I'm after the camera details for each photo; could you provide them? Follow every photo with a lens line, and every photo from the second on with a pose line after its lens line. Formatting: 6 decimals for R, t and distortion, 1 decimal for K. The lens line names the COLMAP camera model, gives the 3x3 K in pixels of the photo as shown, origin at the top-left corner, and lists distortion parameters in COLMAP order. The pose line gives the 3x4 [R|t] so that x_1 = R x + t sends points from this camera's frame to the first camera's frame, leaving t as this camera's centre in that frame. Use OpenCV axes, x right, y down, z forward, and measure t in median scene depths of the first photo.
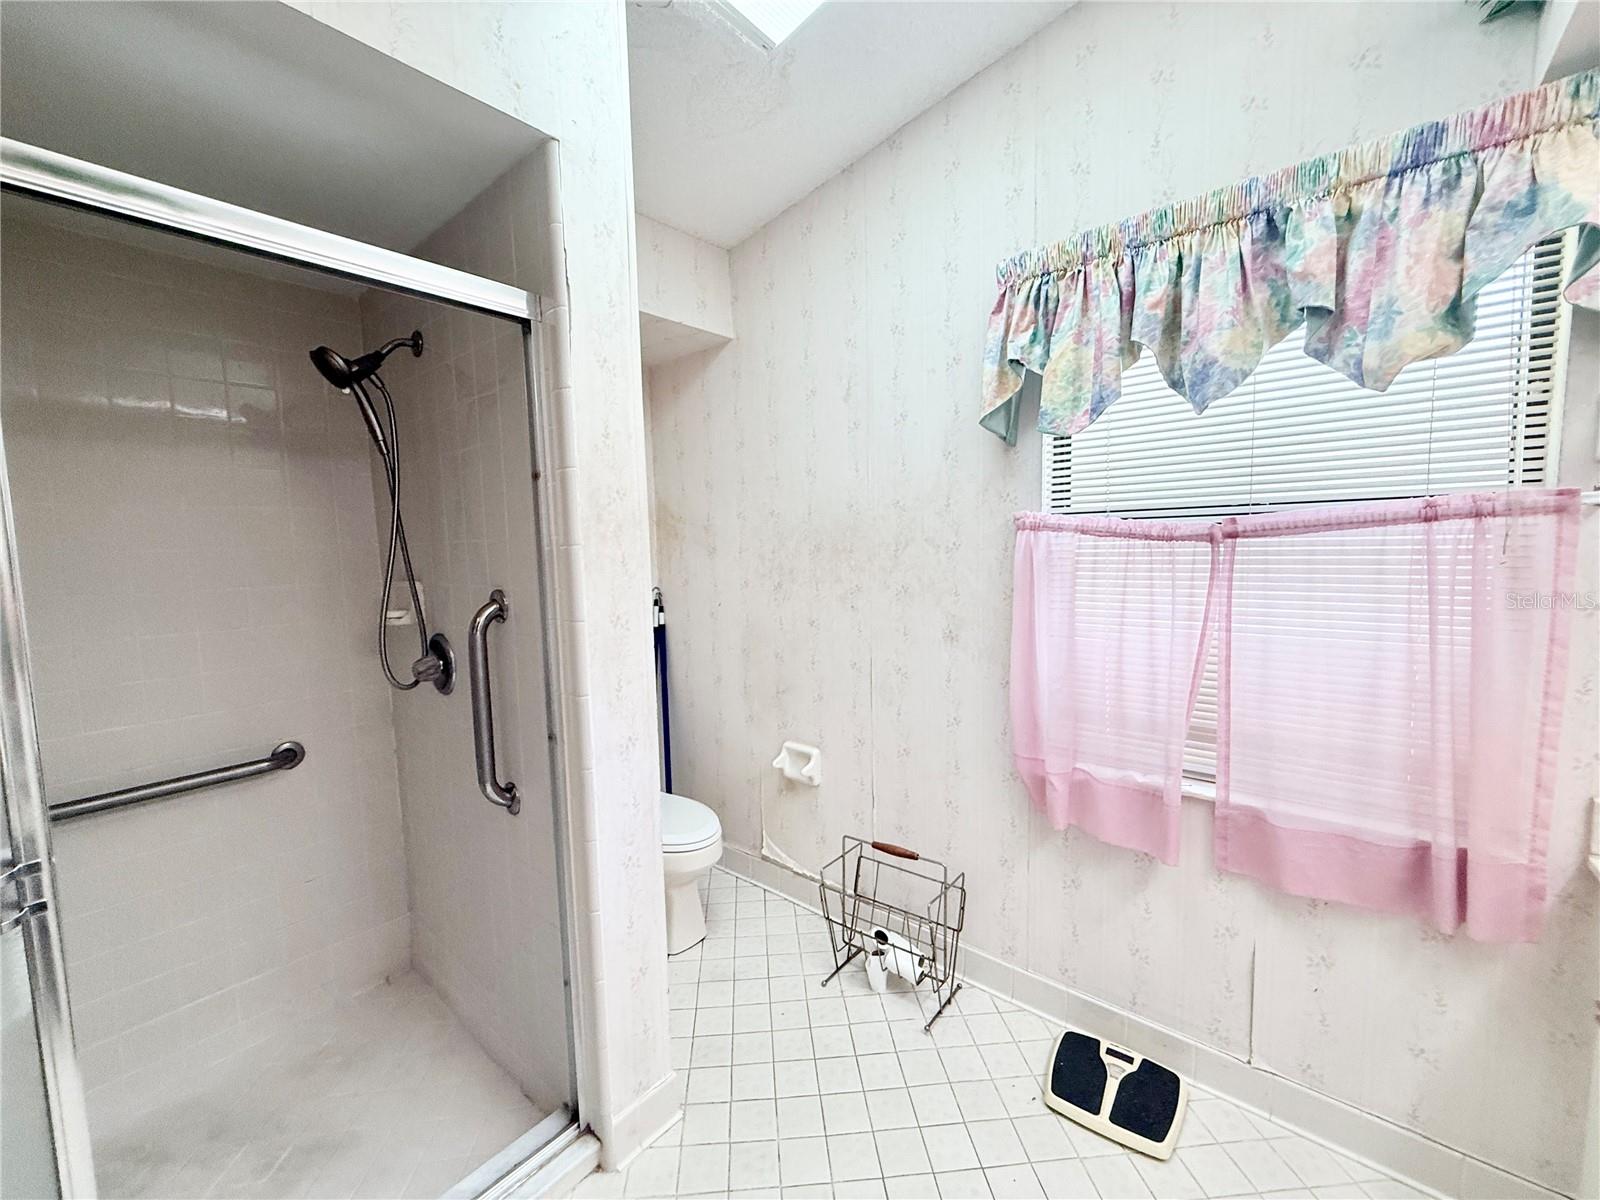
lens RADIAL K [[636.8, 0, 797.6], [0, 636.8, 599.6], [0, 0, 1]] dist [0.002396, -0.000363]
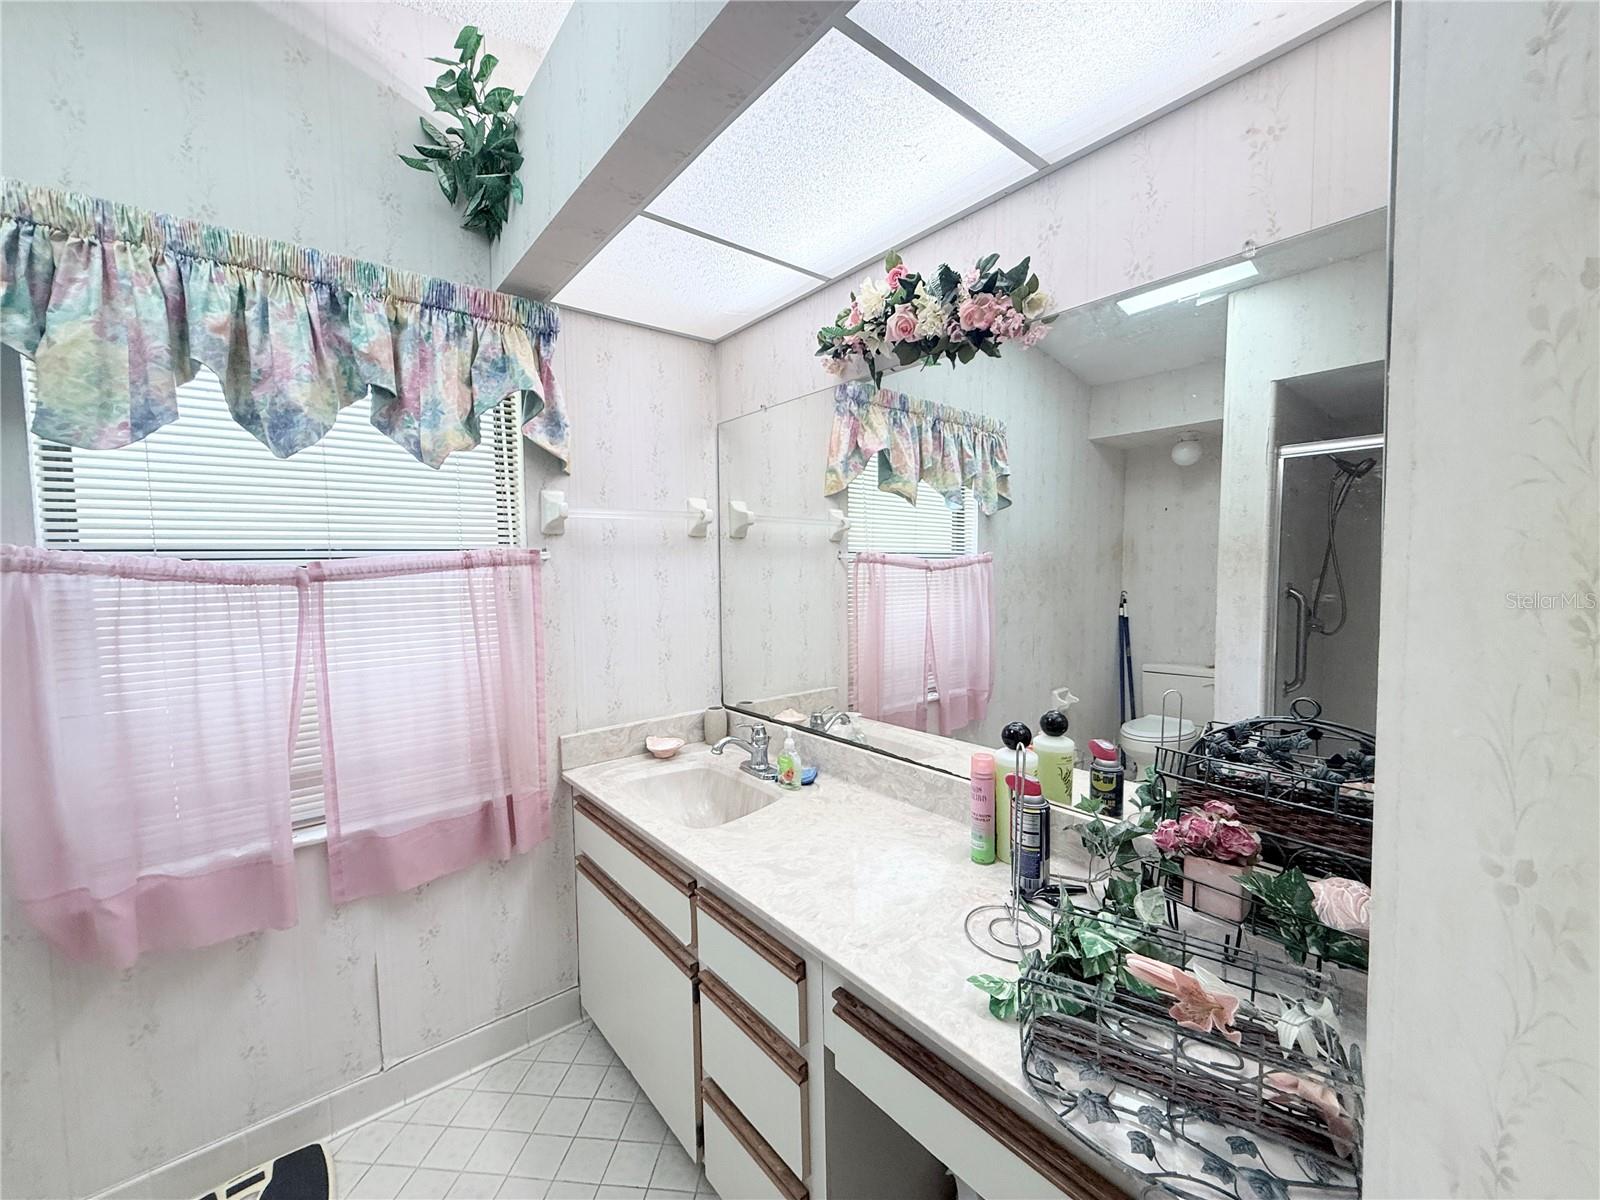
lens RADIAL K [[636.8, 0, 797.6], [0, 636.8, 599.6], [0, 0, 1]] dist [0.002396, -0.000363]
pose [[0.183700, -0.037021, 0.982285, -0.202252], [0.098531, 0.994951, 0.019072, -0.010404], [-0.978032, 0.093282, 0.186420, 0.050357]]
